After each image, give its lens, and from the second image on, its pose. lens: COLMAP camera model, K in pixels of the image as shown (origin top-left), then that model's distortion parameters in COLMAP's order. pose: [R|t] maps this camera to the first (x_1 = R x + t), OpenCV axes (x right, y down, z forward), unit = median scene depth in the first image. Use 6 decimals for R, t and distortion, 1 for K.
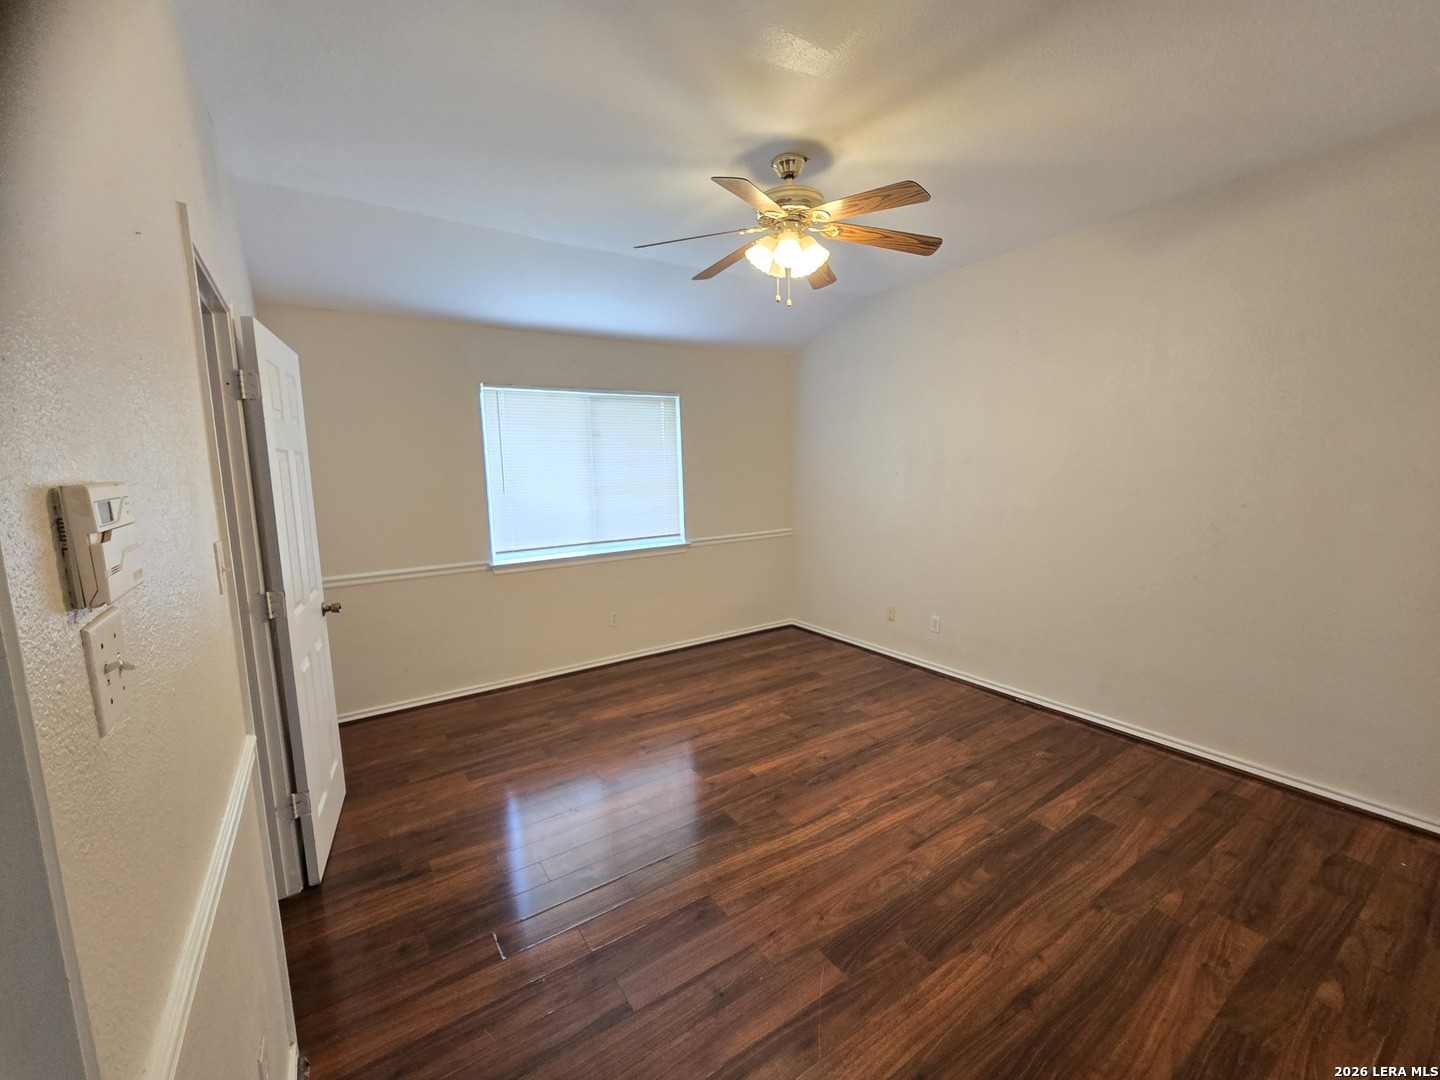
lens RADIAL K [[592.9, 0, 720.0], [0, 592.9, 540.0], [0, 0, 1]] dist [-0.011760, -0.000008]
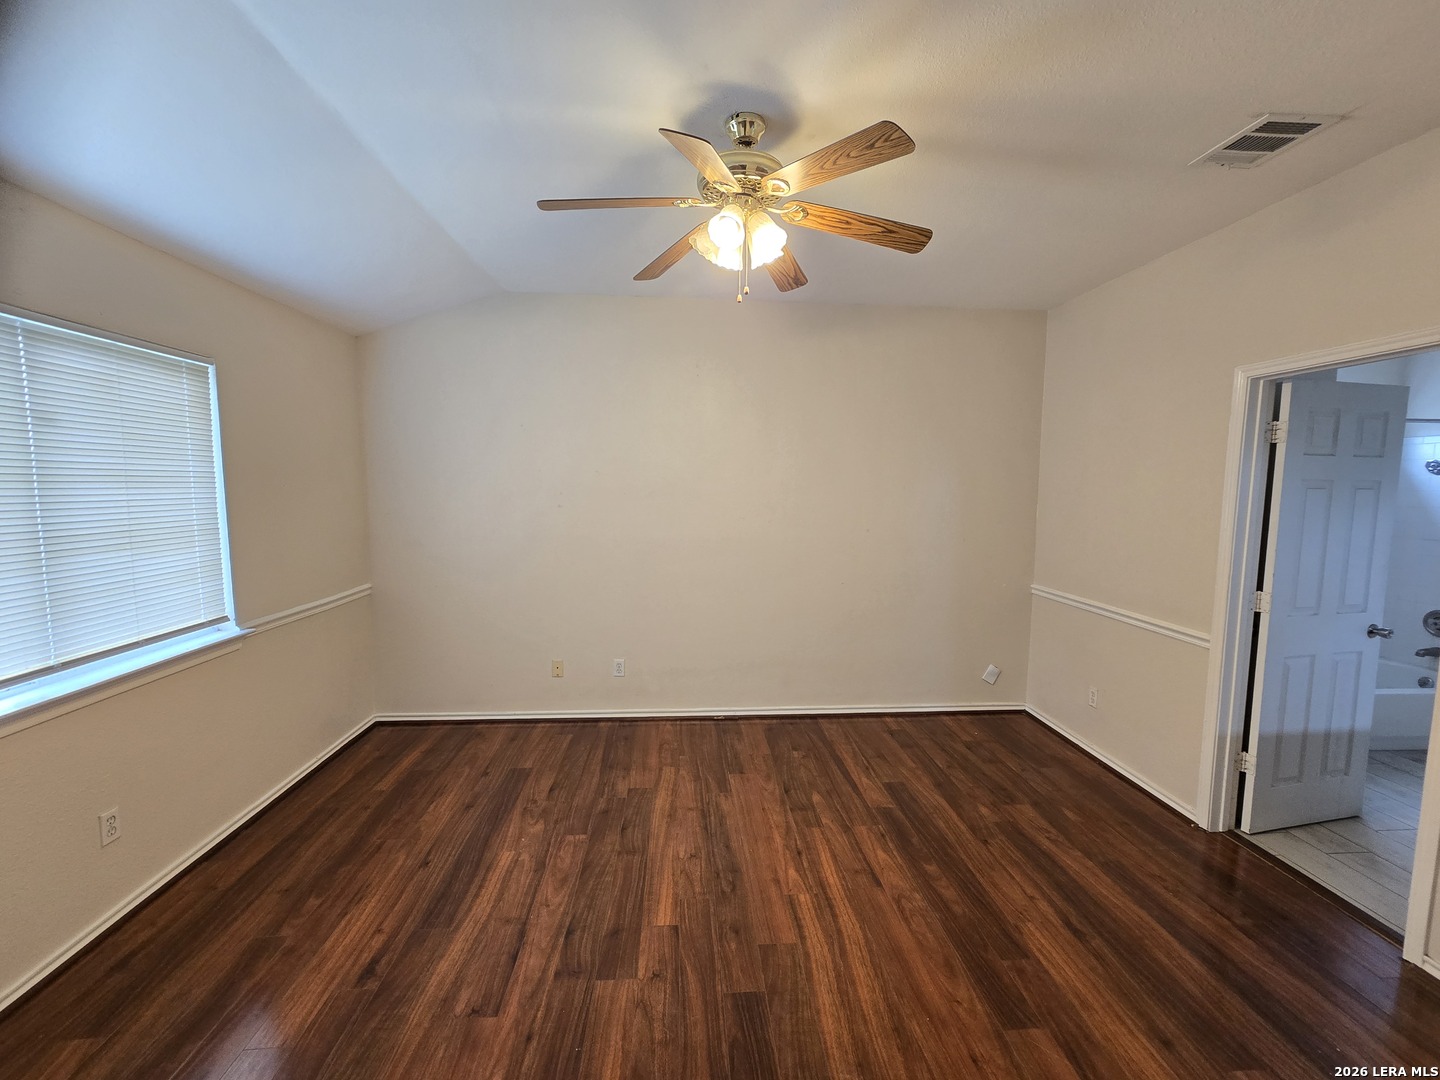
lens RADIAL K [[592.9, 0, 720.0], [0, 592.9, 540.0], [0, 0, 1]] dist [-0.011760, -0.000008]
pose [[0.494070, -0.051057, 0.867922, -0.487224], [0.093973, 0.995562, 0.005071, -0.064762], [-0.864328, 0.079056, 0.496675, 0.530561]]
